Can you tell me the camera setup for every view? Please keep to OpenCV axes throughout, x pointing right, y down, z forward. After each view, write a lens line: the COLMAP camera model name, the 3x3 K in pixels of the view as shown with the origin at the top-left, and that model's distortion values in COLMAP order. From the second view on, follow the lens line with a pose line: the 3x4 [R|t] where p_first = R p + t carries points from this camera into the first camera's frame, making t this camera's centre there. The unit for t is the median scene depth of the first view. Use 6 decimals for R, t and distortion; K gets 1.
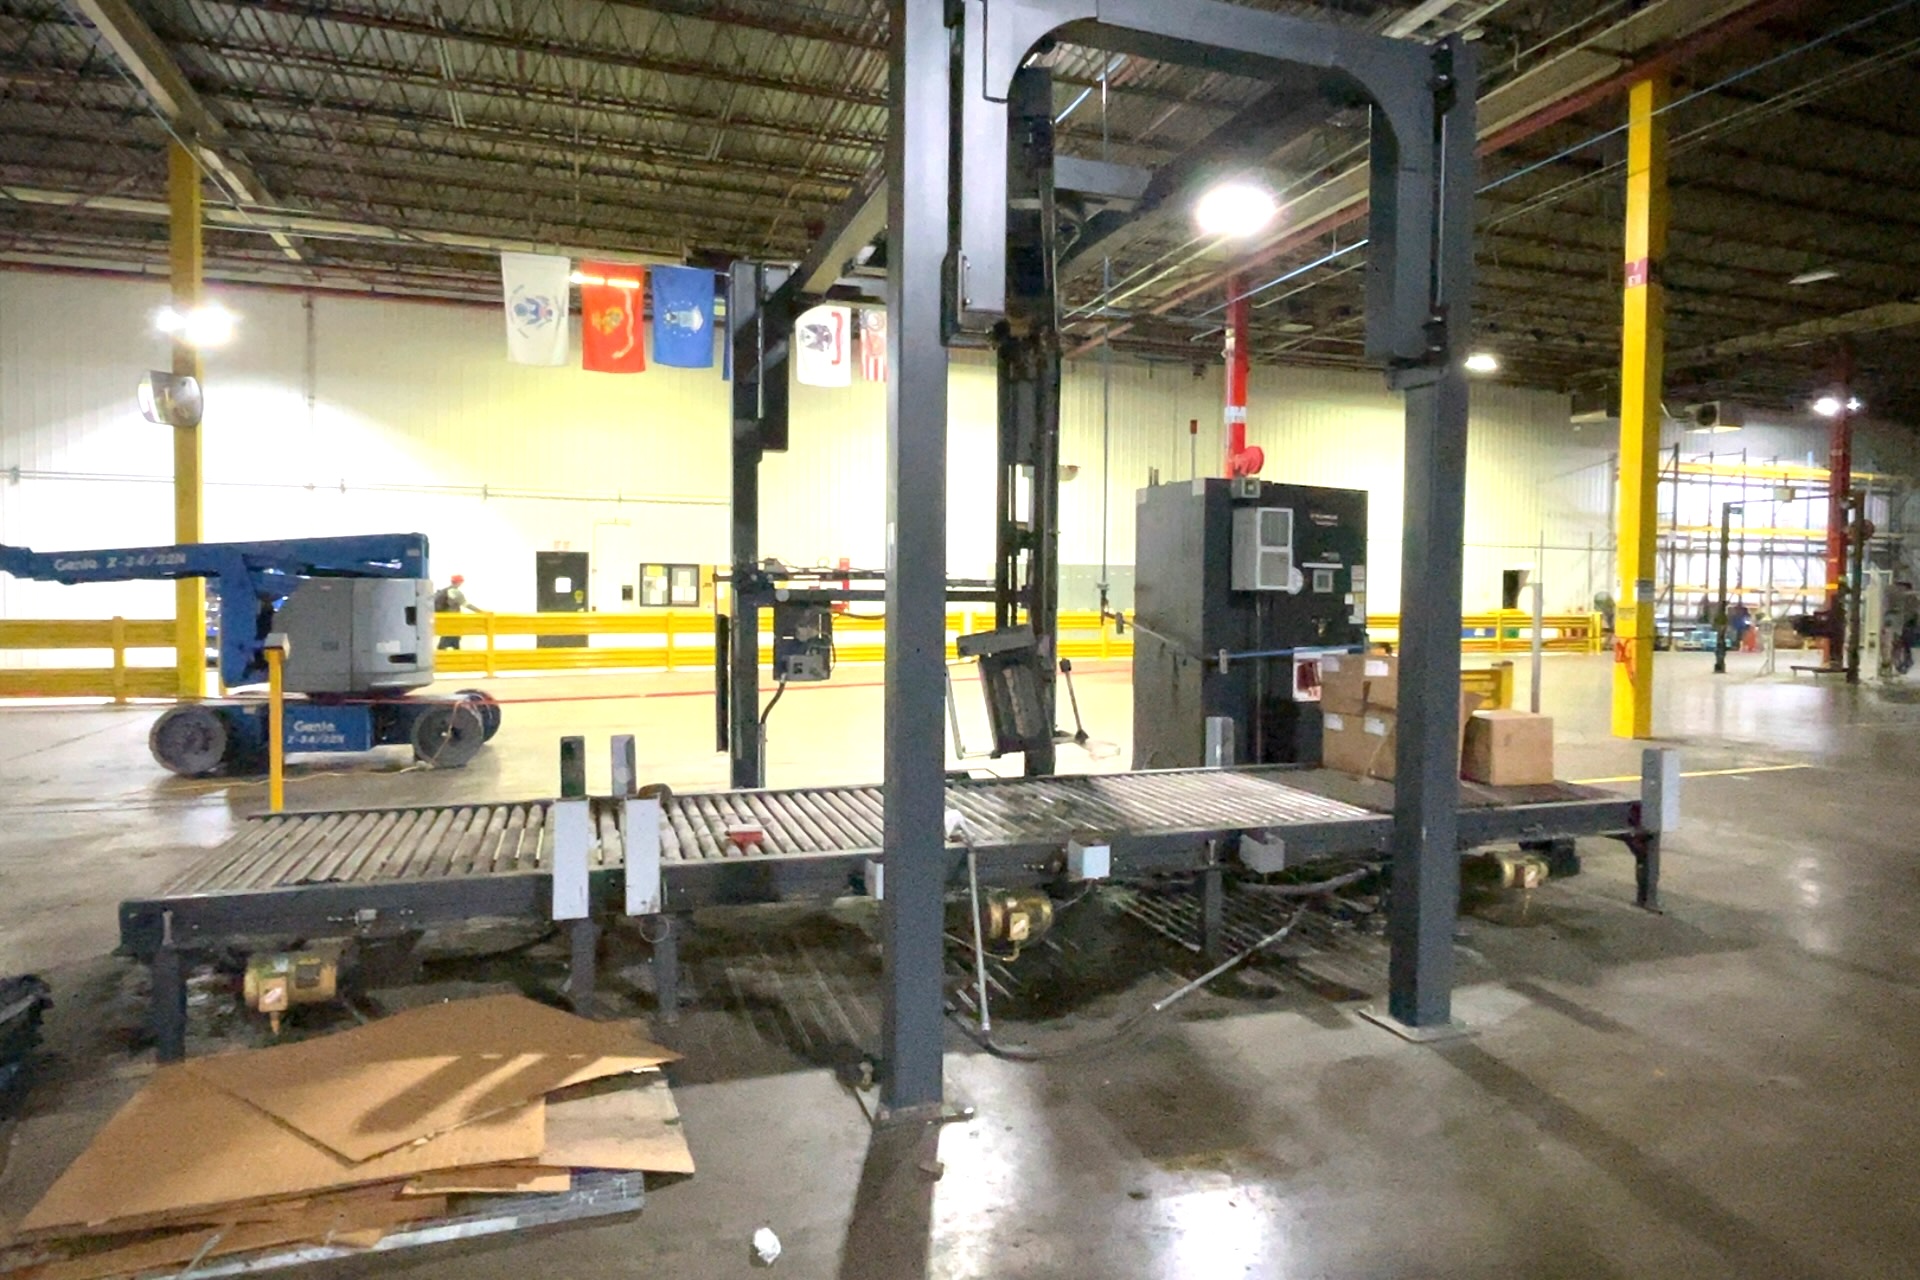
lens RADIAL K [[1084.9, 0, 934.0], [0, 1084.9, 627.4], [0, 0, 1]] dist [0.000980, -0.000289]
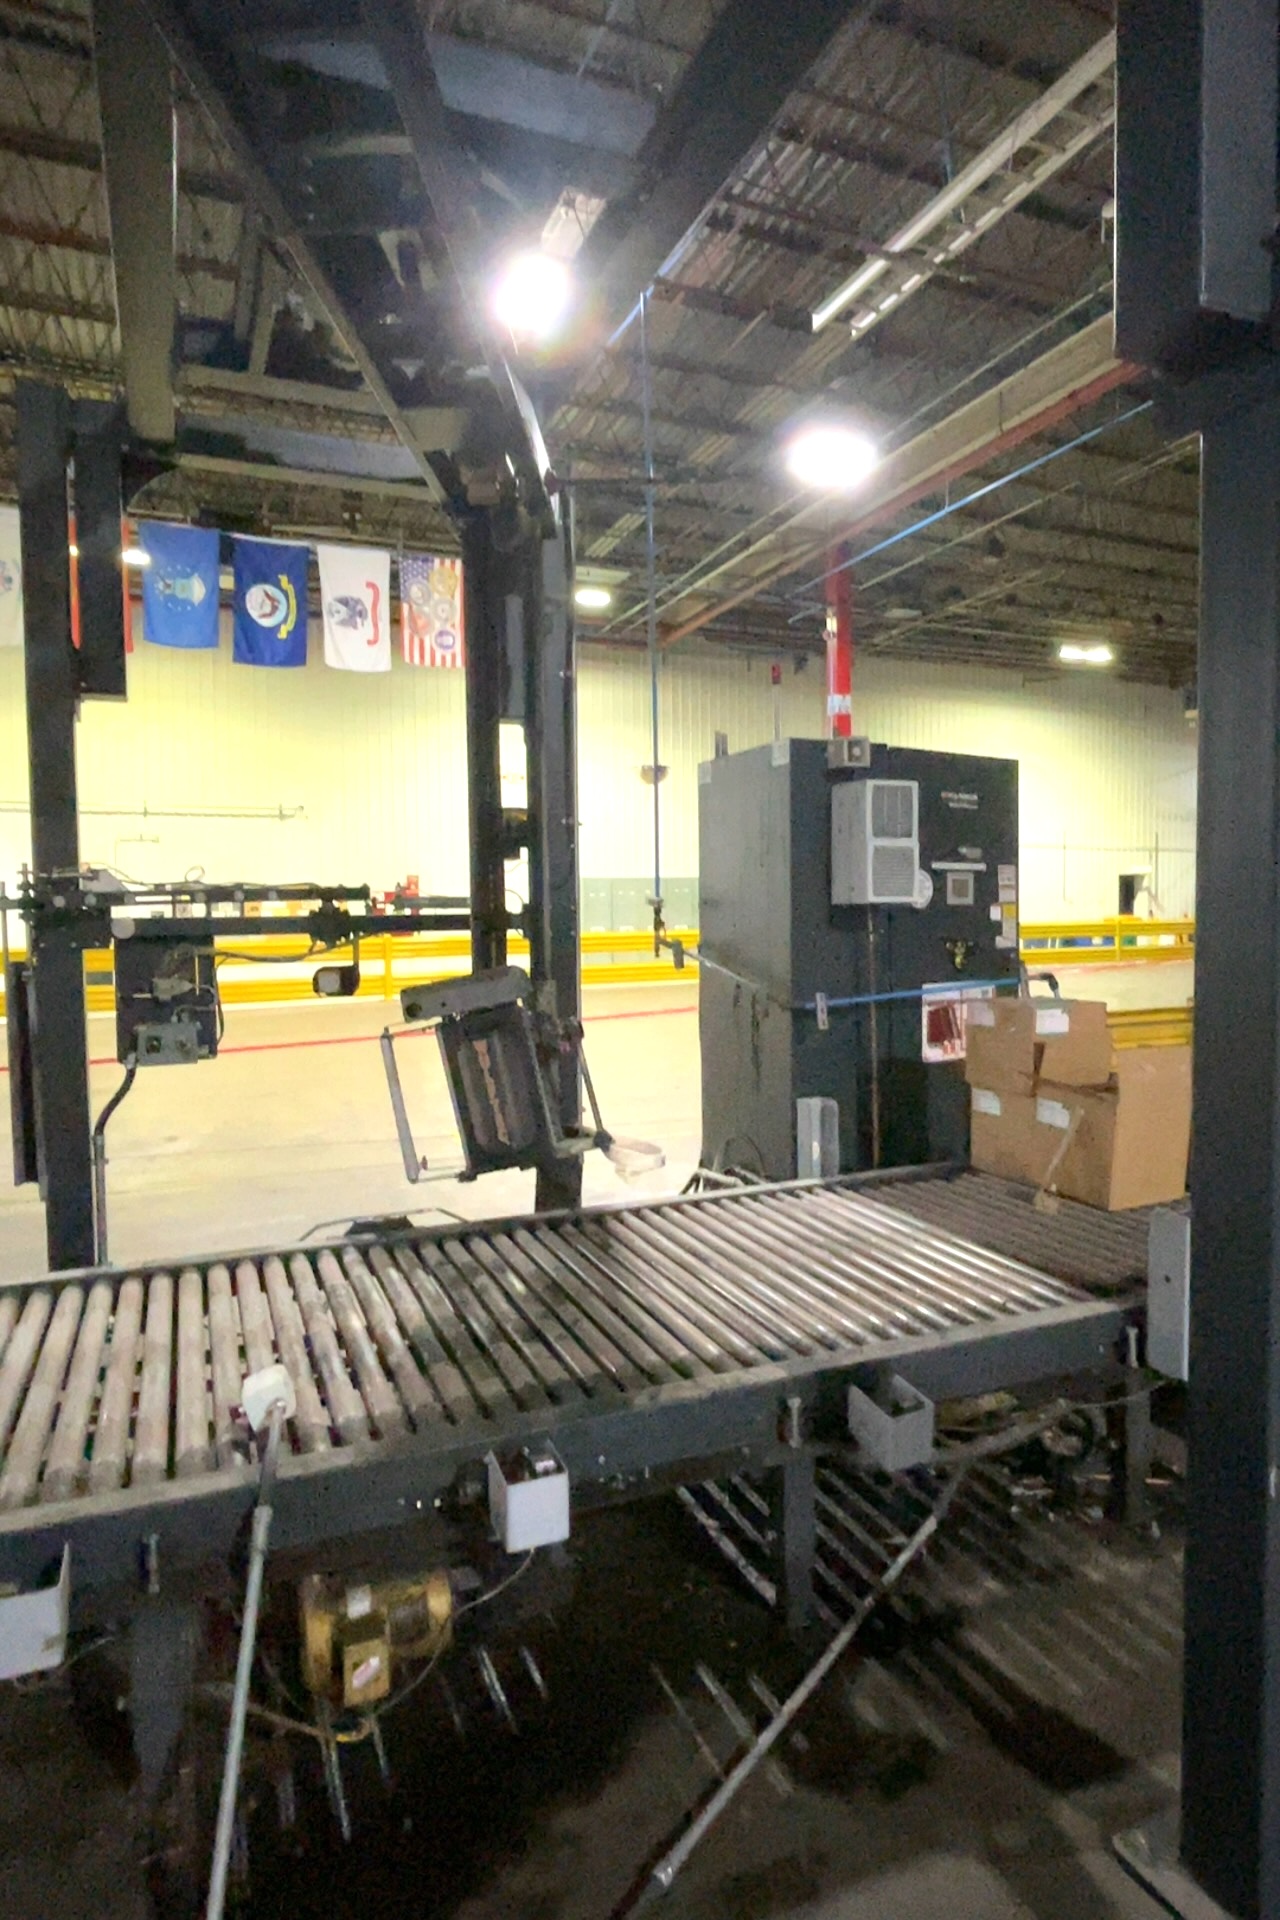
lens RADIAL K [[1084.9, 0, 640.0], [0, 1084.9, 960.0], [0, 0, 1]] dist [0.000980, -0.000289]
pose [[0.996310, -0.025921, 0.081819, 0.097584], [0.024725, 0.999573, 0.015597, -0.013005], [-0.082189, -0.013517, 0.996525, 0.330191]]
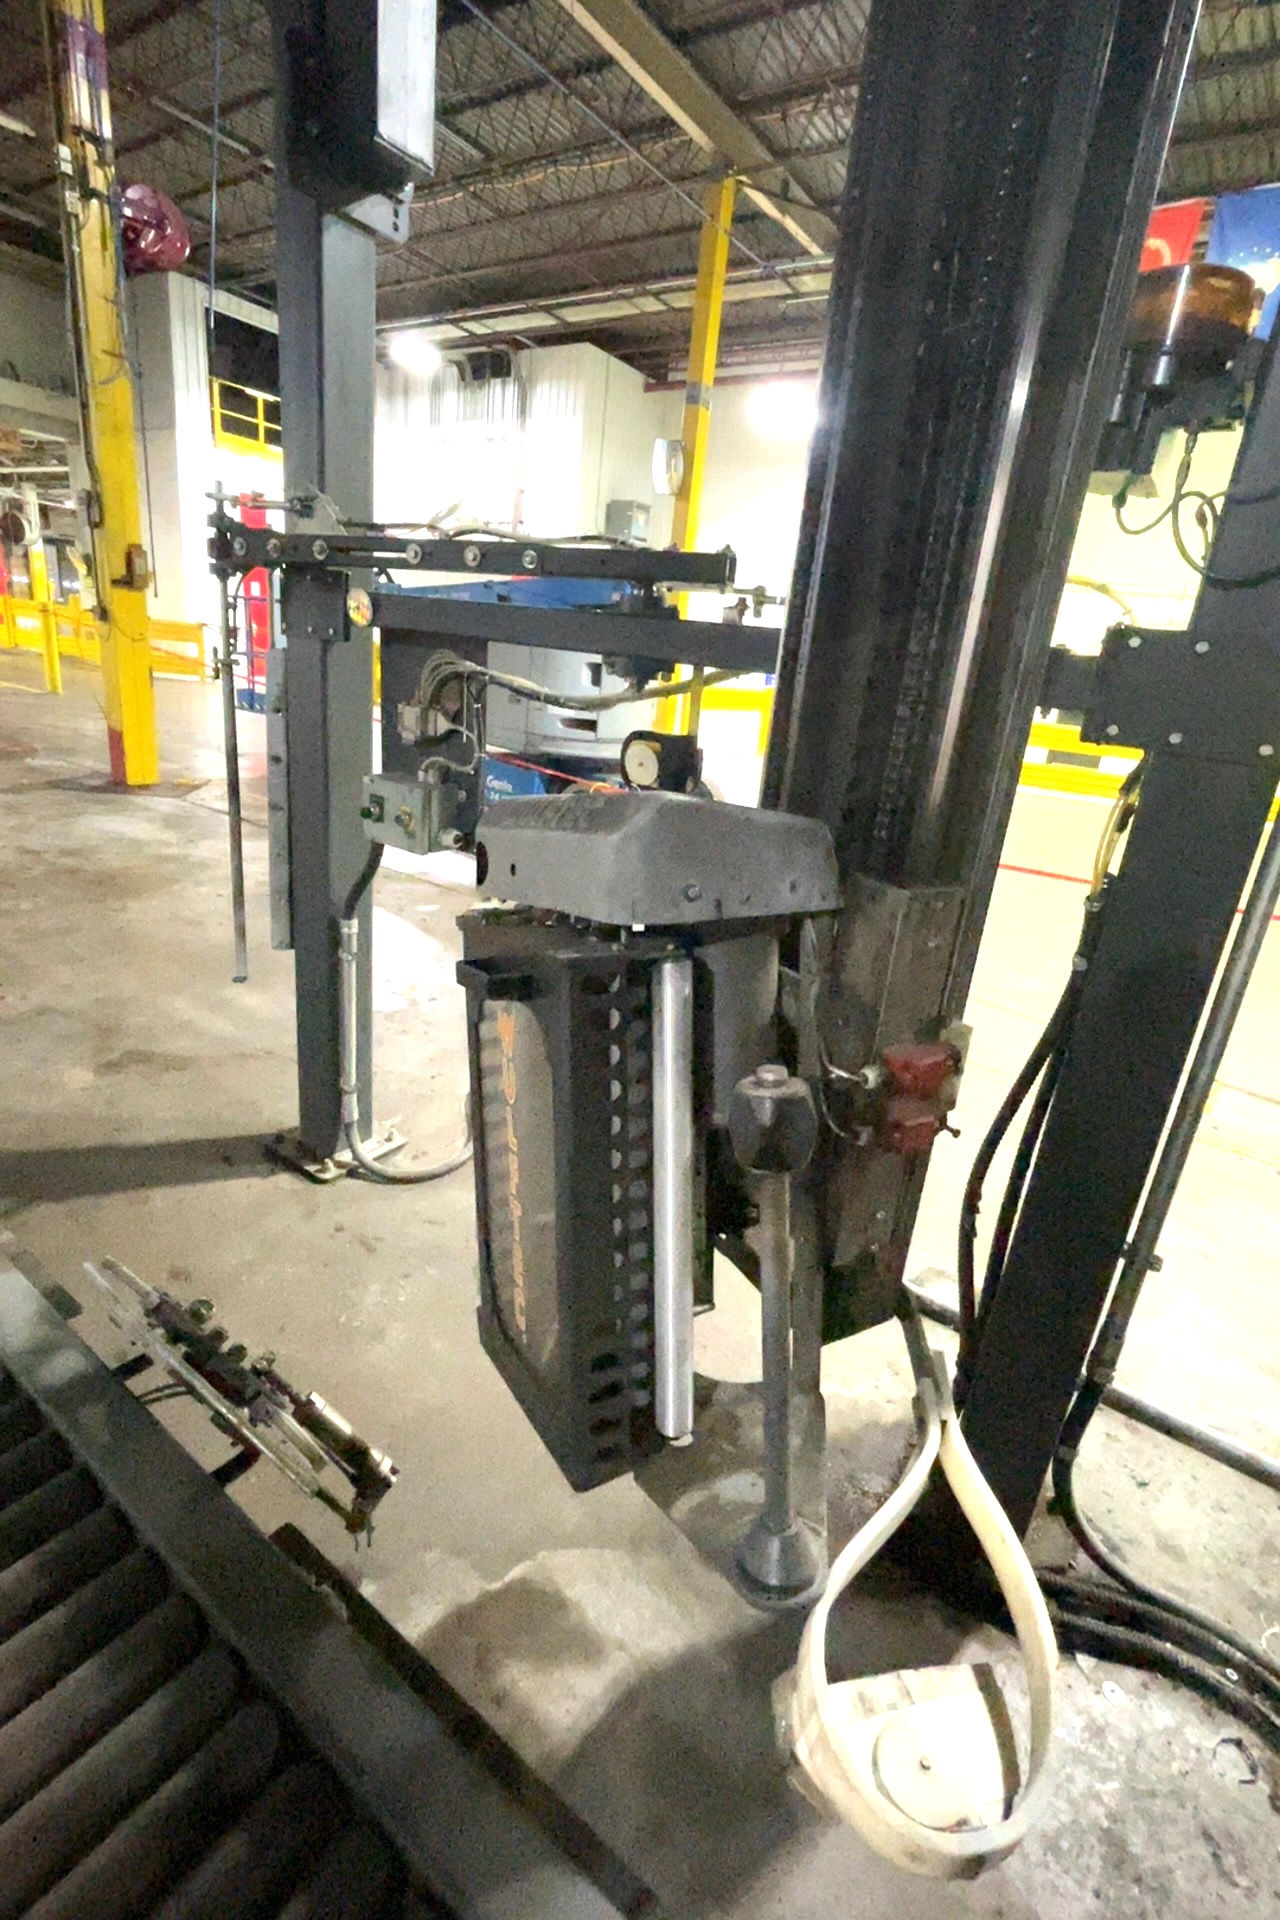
lens RADIAL K [[875.4, 0, 640.0], [0, 875.4, 960.0], [0, 0, 1]] dist [-0.005939, -0.000795]
pose [[0.589560, 0.319303, -0.741933, 0.167916], [-0.126561, 0.943719, 0.305576, -0.018689], [0.797747, -0.086256, 0.596791, 0.825545]]
